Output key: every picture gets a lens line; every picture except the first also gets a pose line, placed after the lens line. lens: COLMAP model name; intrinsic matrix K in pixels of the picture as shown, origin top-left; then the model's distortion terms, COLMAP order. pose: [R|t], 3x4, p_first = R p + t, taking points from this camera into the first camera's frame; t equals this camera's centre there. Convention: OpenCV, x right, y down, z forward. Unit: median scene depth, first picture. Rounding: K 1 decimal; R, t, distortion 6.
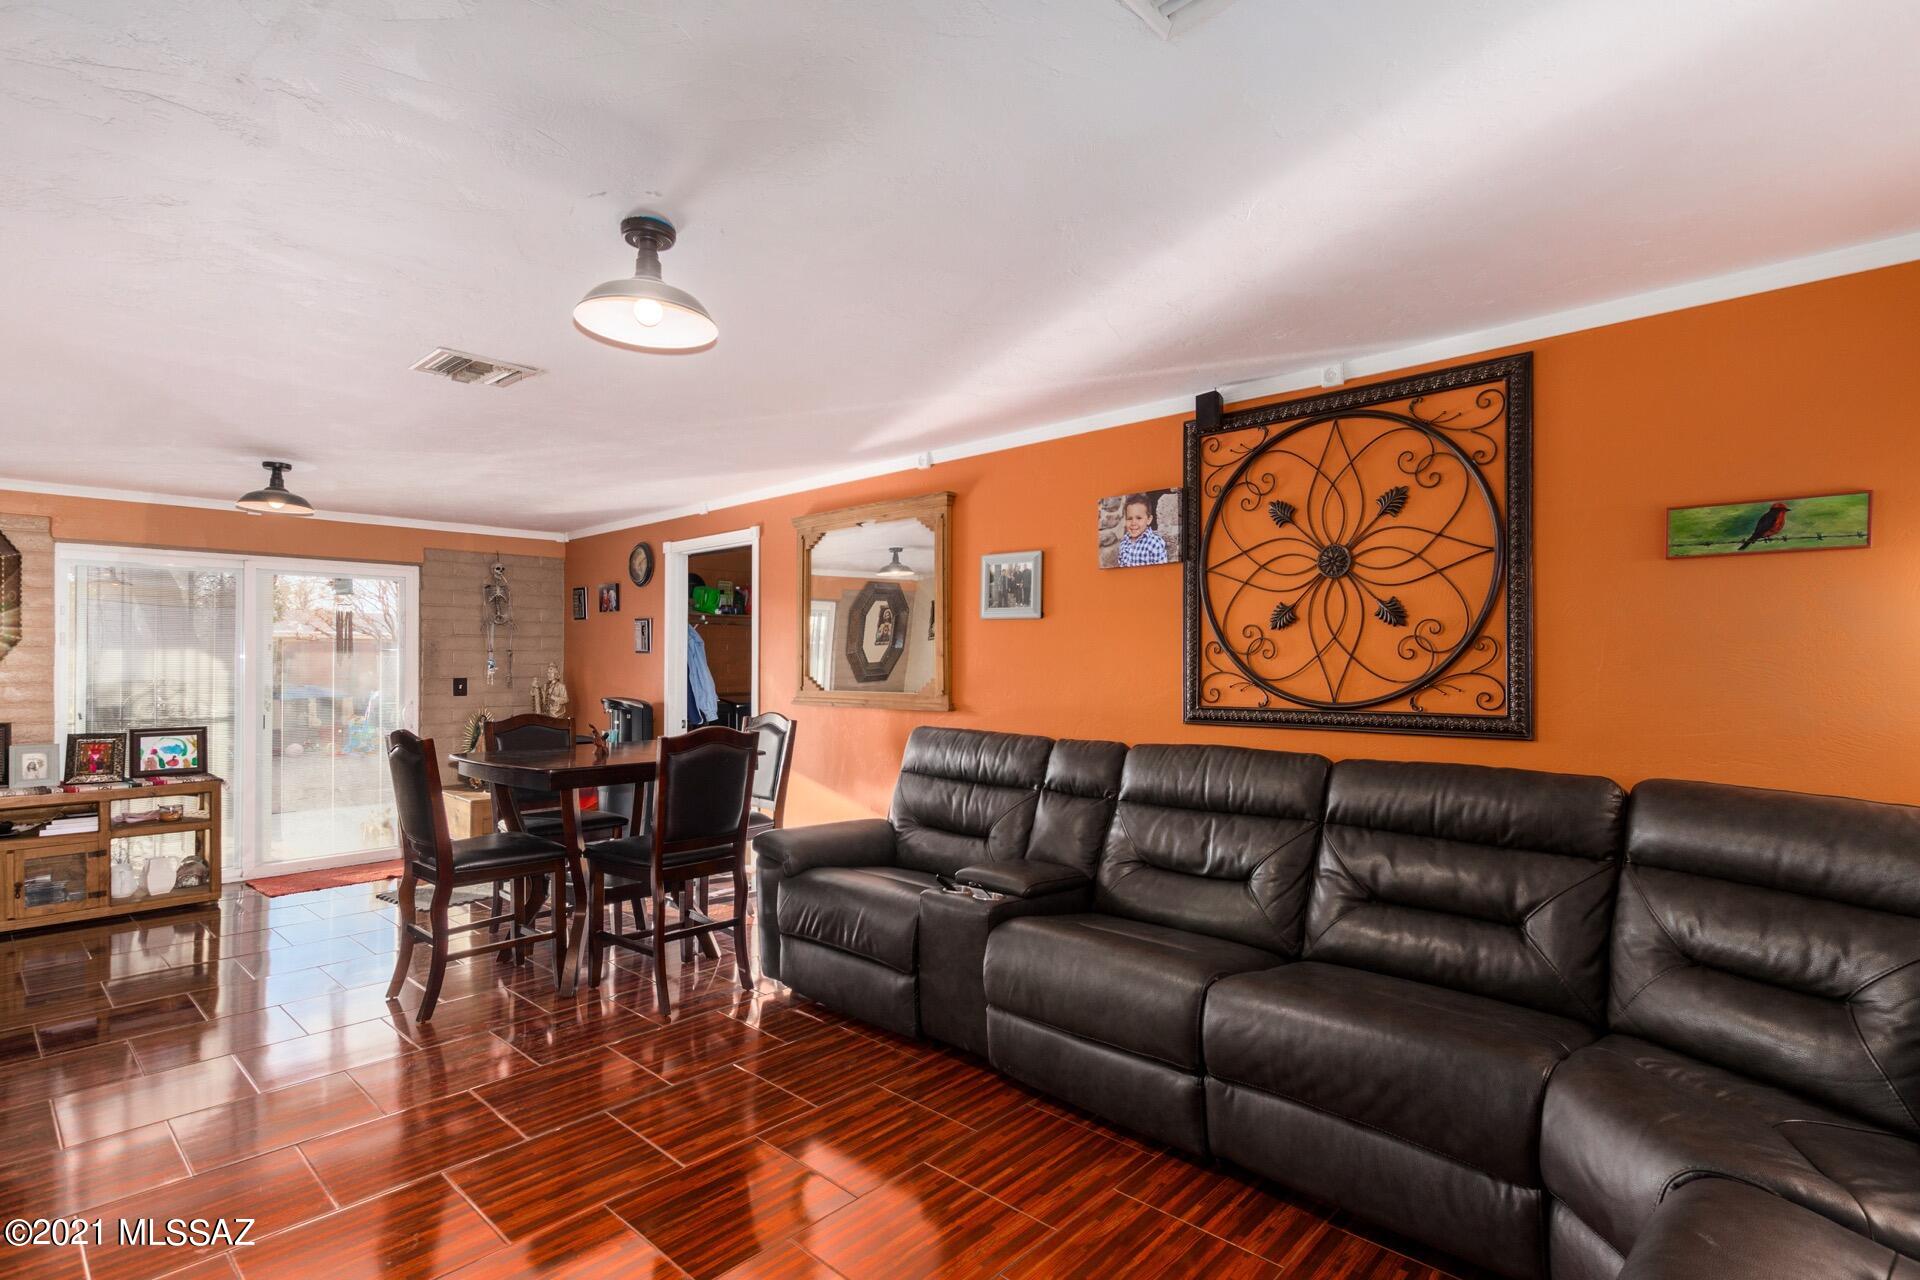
lens RADIAL K [[925.6, 0, 979.1], [0, 925.6, 657.1], [0, 0, 1]] dist [0.005508, 0.000613]
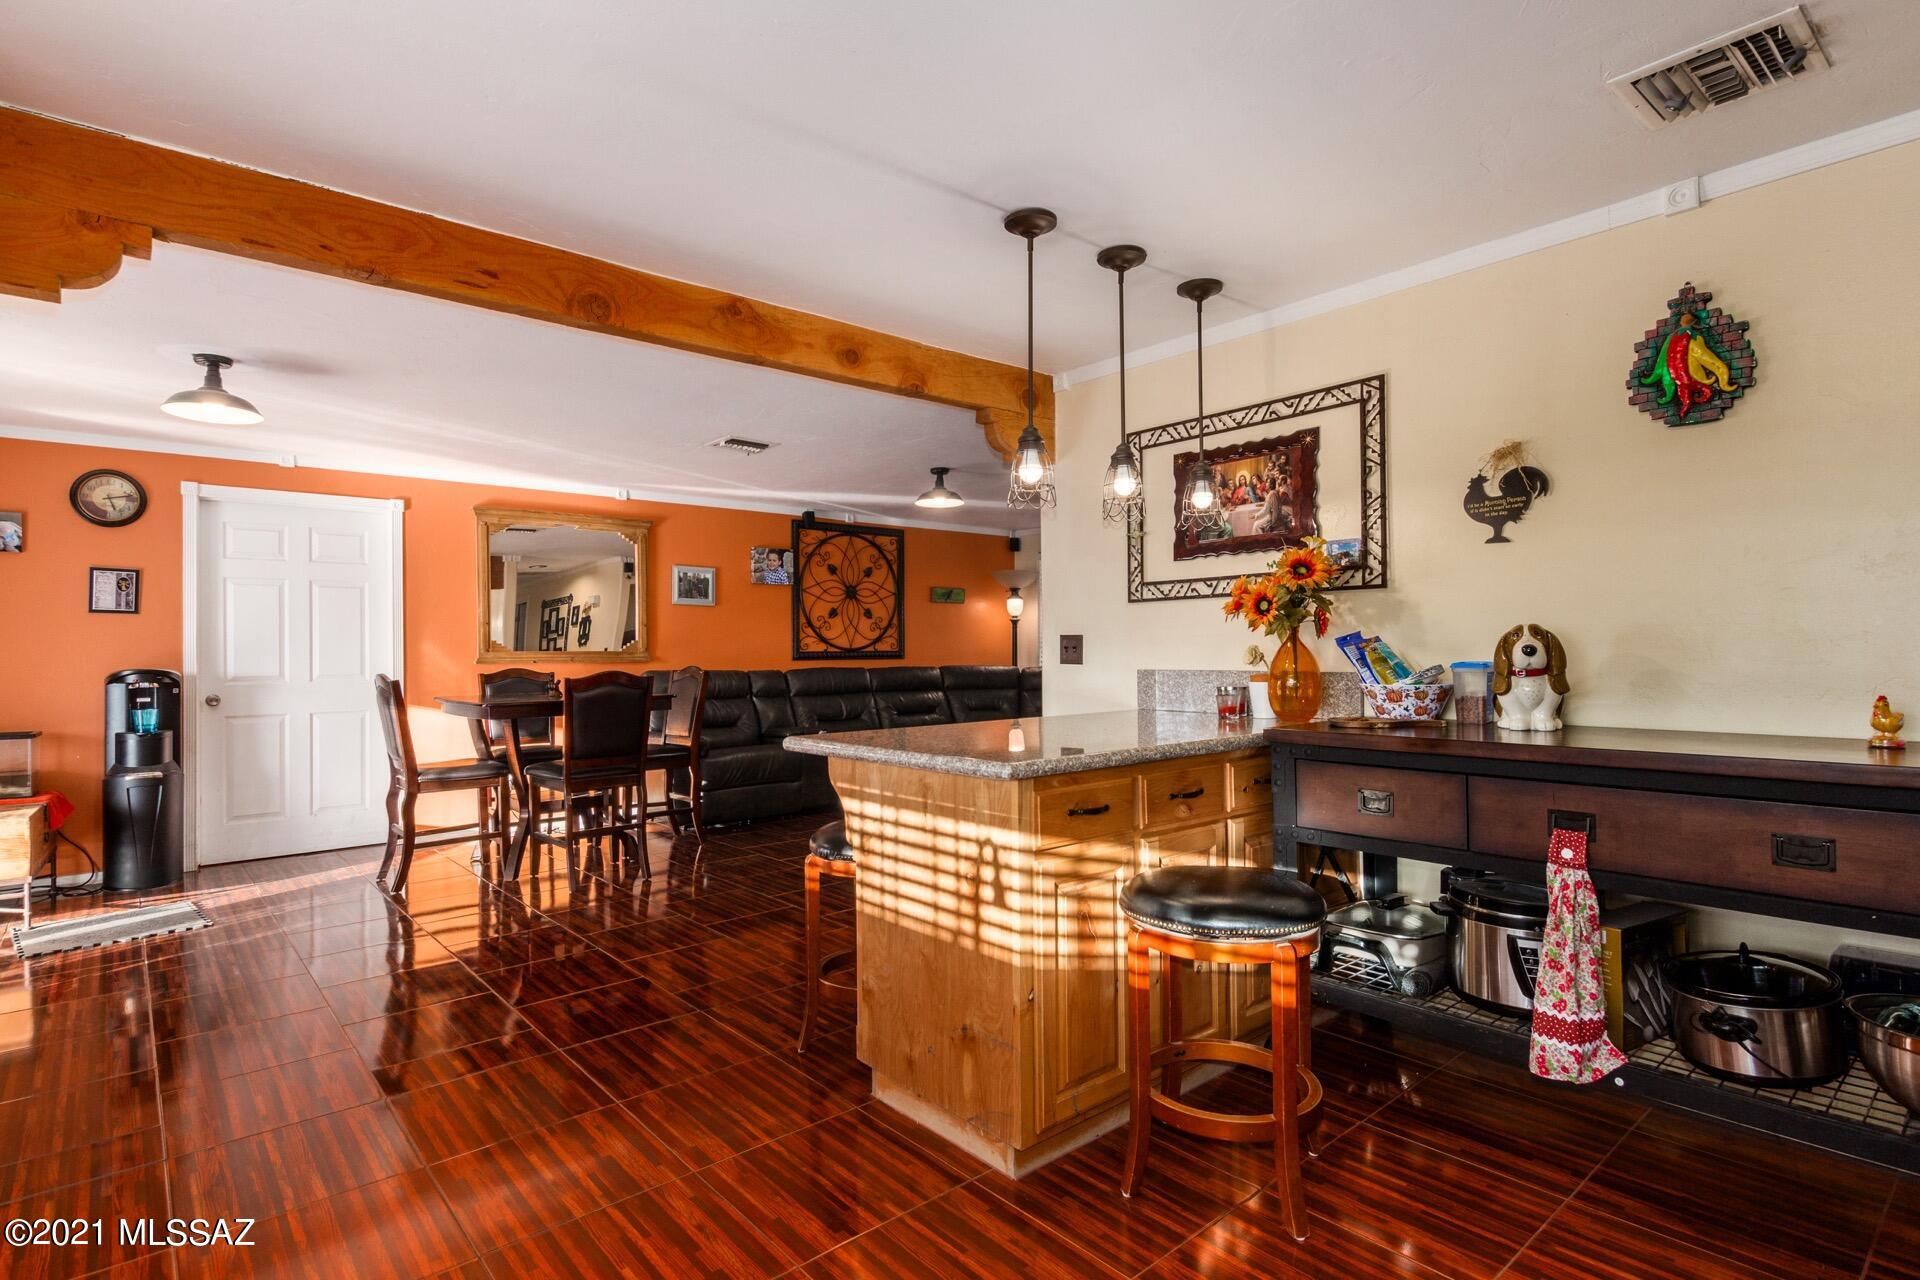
lens RADIAL K [[925.6, 0, 946.7], [0, 925.6, 626.5], [0, 0, 1]] dist [0.005508, 0.000613]
pose [[0.113394, 0.021971, 0.993307, -1.978103], [0.000331, 0.999755, -0.022152, 0.043413], [-0.993550, 0.002841, 0.113359, 0.431816]]
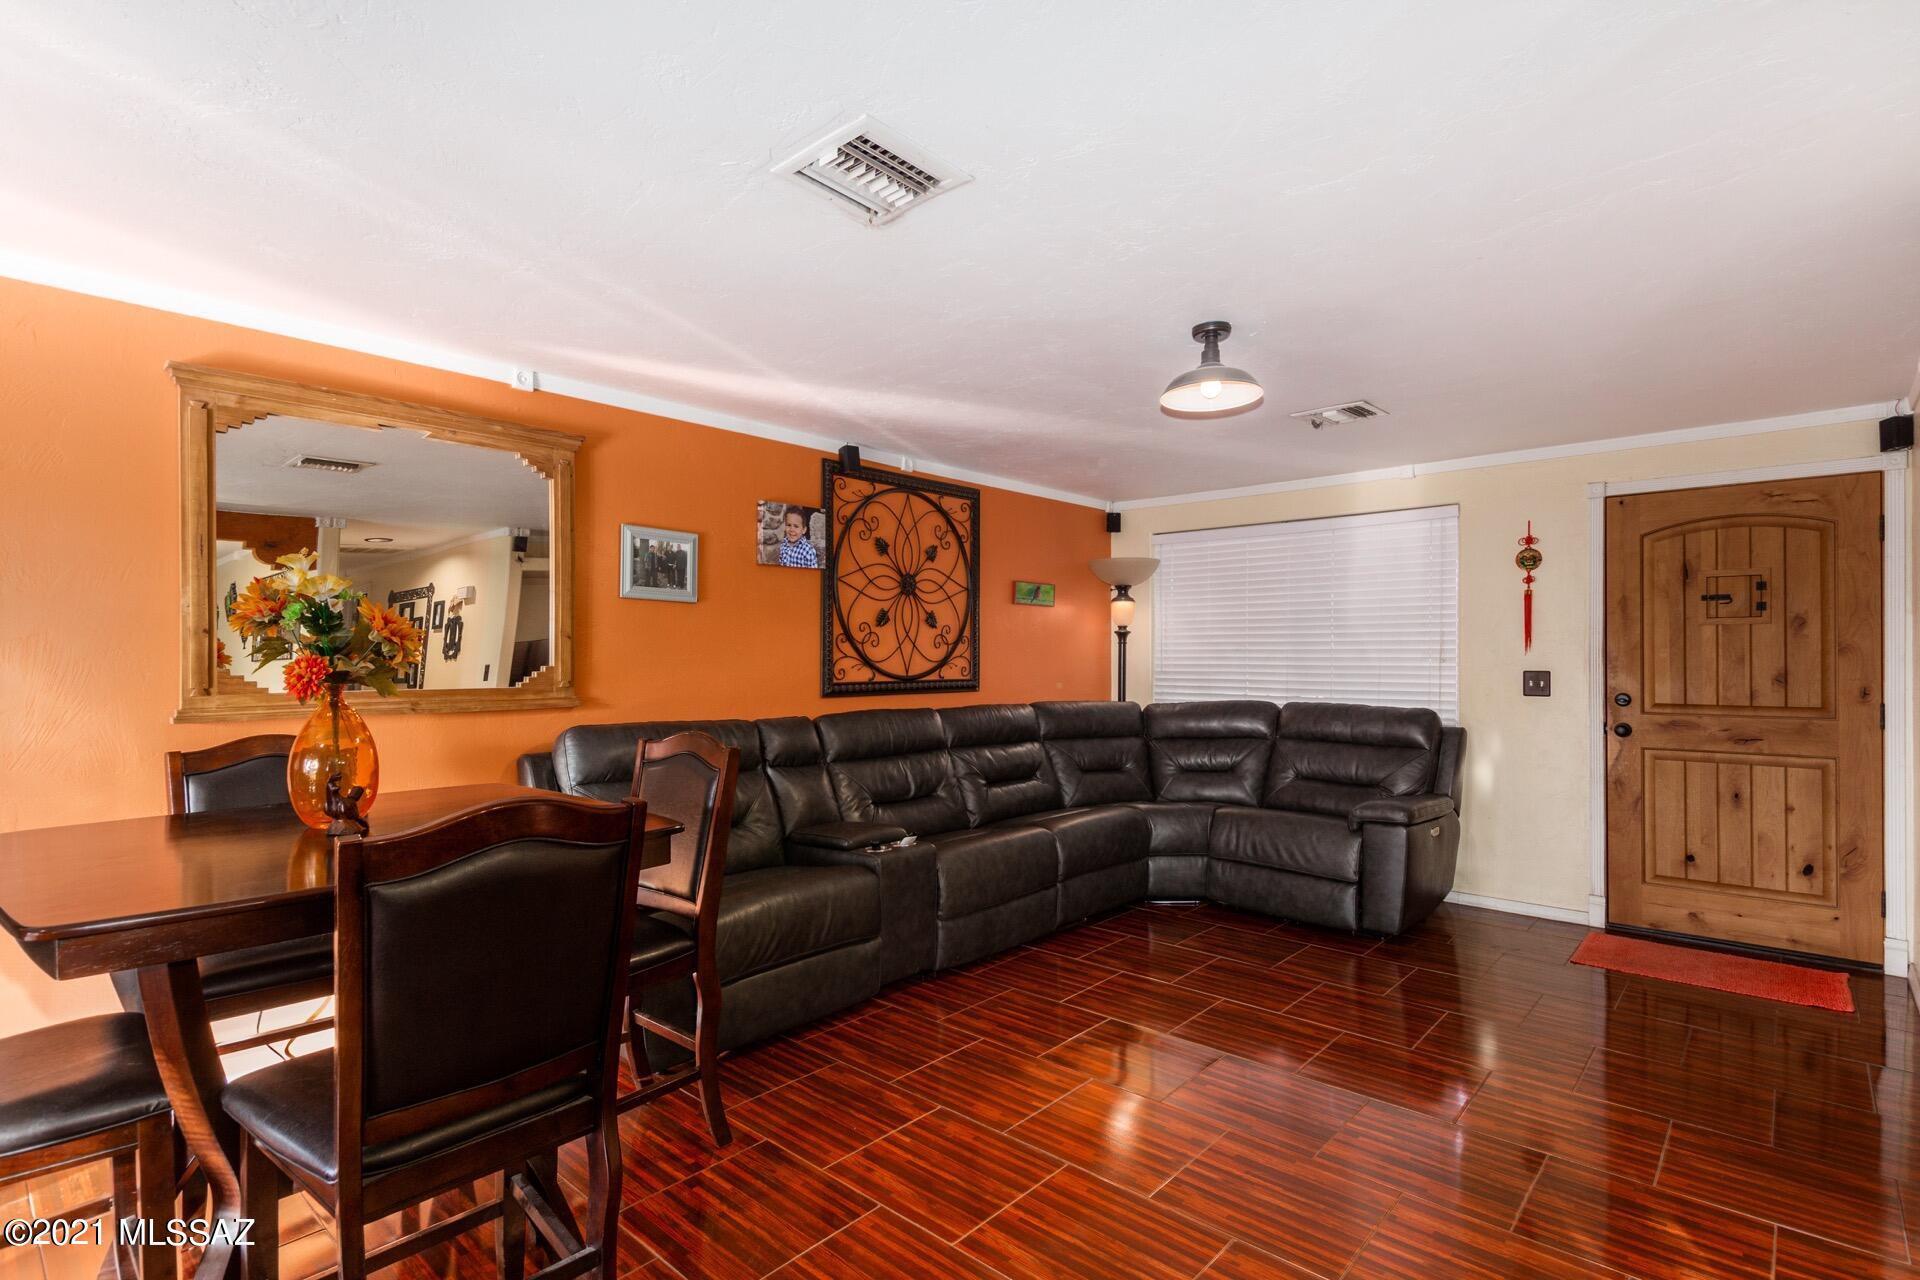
lens RADIAL K [[925.6, 0, 959.6], [0, 925.6, 650.5], [0, 0, 1]] dist [0.005508, 0.000613]
pose [[-0.008810, 0.003241, 0.999956, -1.106309], [-0.010059, 0.999944, -0.003330, 0.010822], [-0.999911, -0.010087, -0.008777, 0.877362]]
